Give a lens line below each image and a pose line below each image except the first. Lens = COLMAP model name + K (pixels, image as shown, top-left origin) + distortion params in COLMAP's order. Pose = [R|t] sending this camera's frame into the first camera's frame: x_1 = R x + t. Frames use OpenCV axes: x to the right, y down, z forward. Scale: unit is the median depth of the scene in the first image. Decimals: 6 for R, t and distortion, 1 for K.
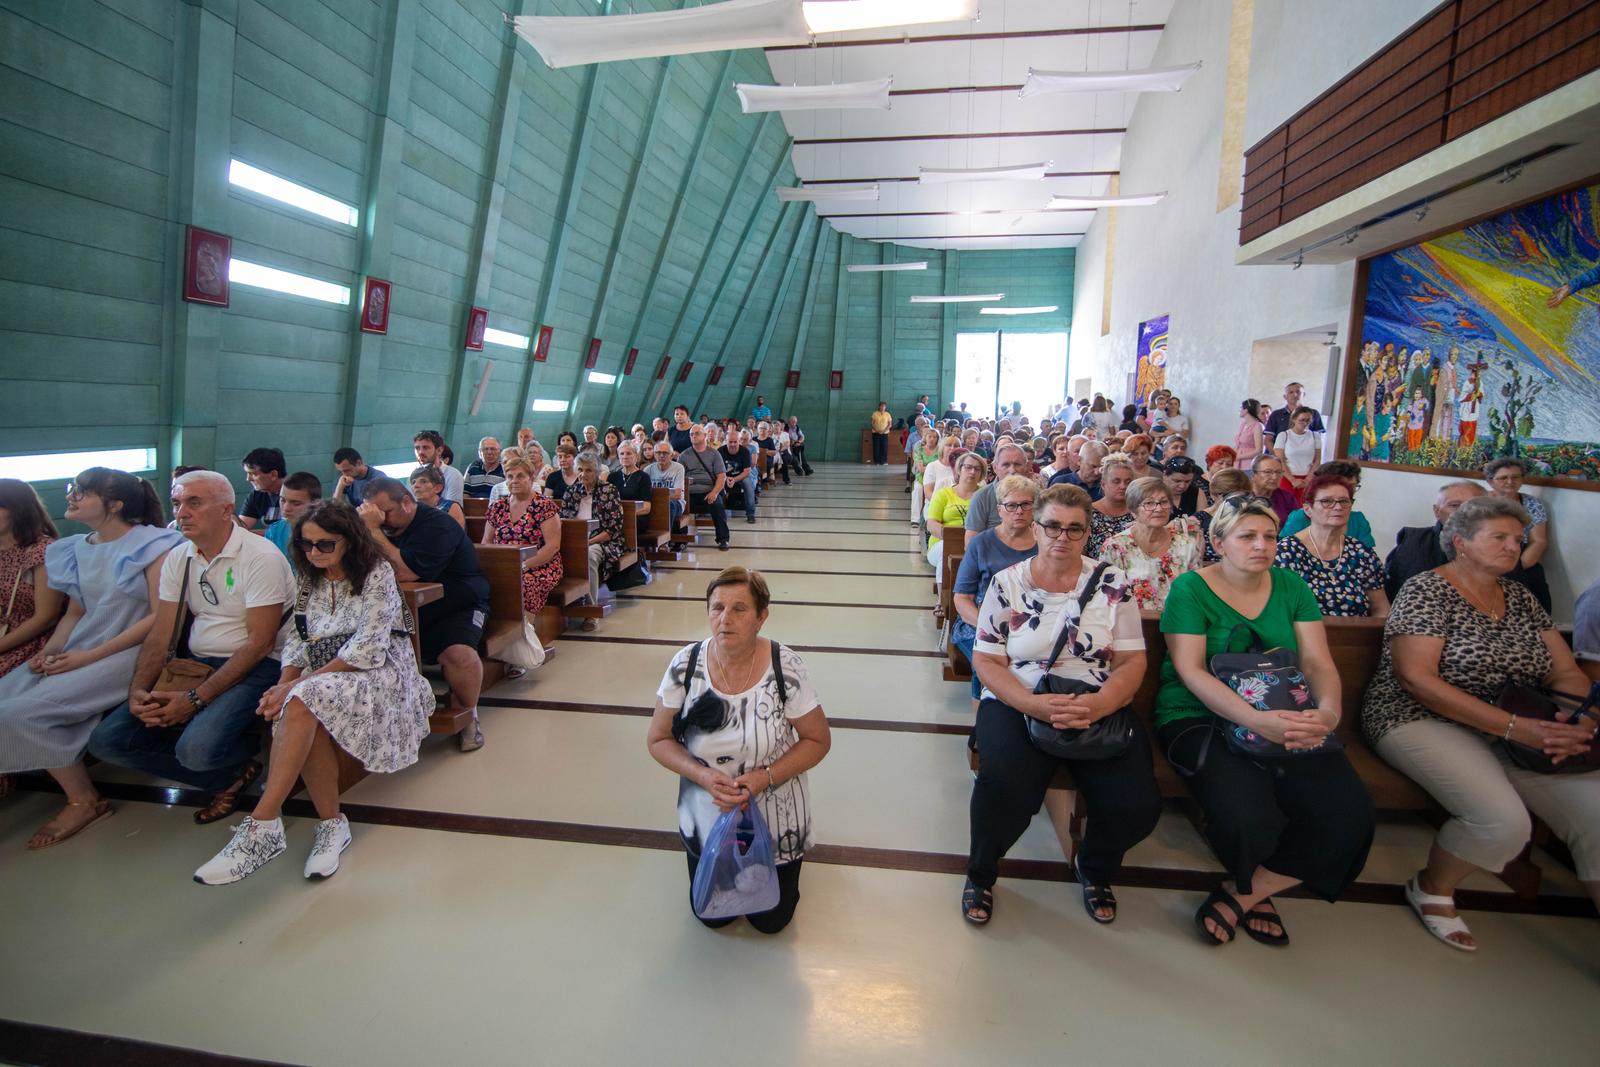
lens RADIAL K [[737.5, 0, 800.0], [0, 737.5, 533.5], [0, 0, 1]] dist [-0.017182, 0.000215]
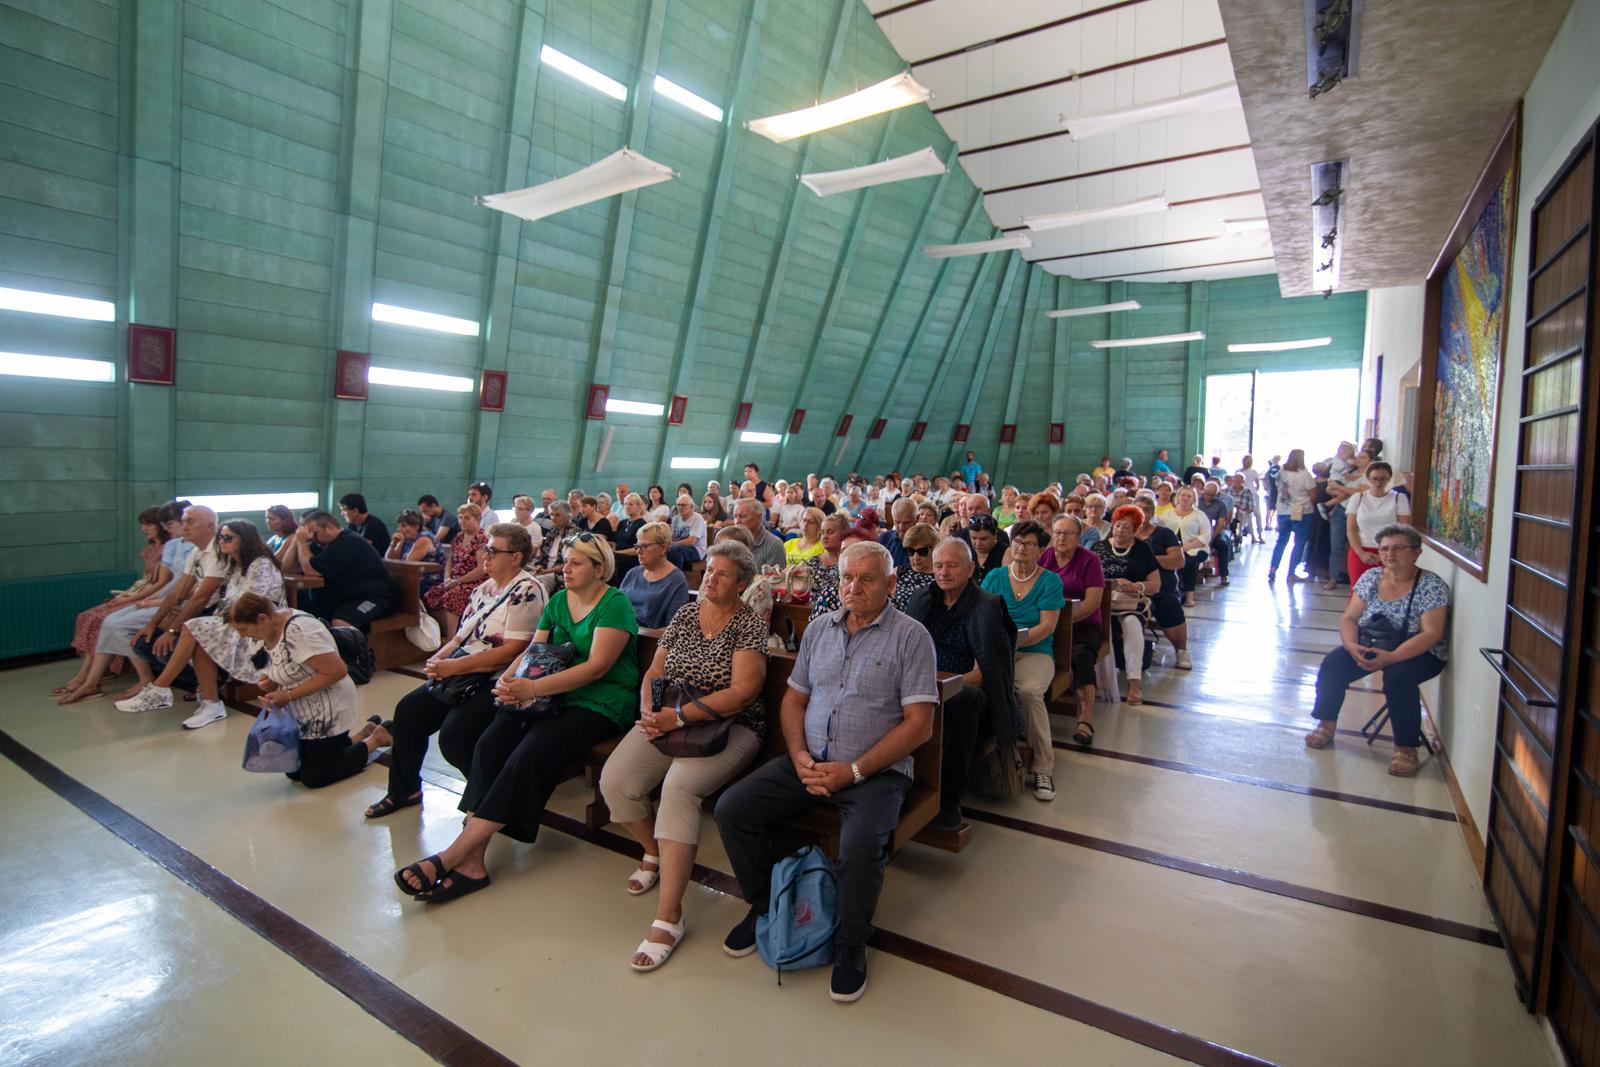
lens RADIAL K [[814.2, 0, 800.0], [0, 814.2, 533.5], [0, 0, 1]] dist [-0.012816, -0.000199]
pose [[0.899952, 0.034238, -0.434642, 0.258249], [-0.069728, 0.995382, -0.065967, 0.003330], [0.430376, 0.089674, 0.898184, -0.030413]]
